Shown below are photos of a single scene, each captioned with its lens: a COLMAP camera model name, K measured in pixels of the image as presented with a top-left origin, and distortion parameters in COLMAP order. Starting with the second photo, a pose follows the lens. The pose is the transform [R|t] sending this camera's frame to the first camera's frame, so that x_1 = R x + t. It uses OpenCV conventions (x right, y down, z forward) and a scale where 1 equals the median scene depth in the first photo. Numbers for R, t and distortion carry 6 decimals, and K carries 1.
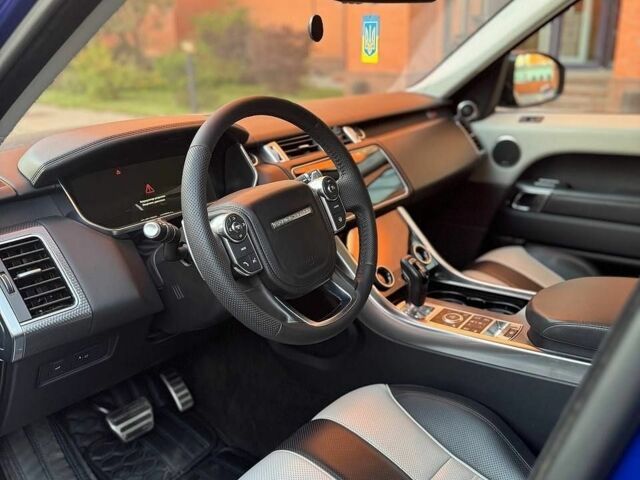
lens RADIAL K [[594.0, 0, 320.0], [0, 594.0, 240.0], [0, 0, 1]] dist [0.140176, -0.260872]
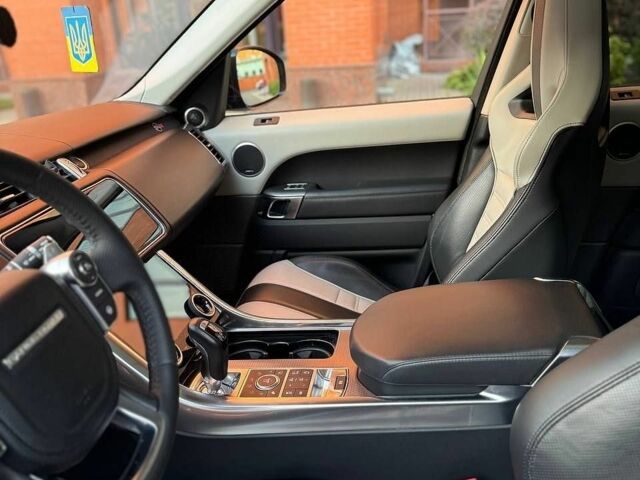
lens RADIAL K [[594.0, 0, 320.0], [0, 594.0, 240.0], [0, 0, 1]] dist [0.140176, -0.260872]
pose [[0.872152, -0.196304, 0.448124, -0.026177], [0.194397, 0.979608, 0.050783, -0.055891], [-0.448954, 0.042824, 0.892528, 0.163974]]
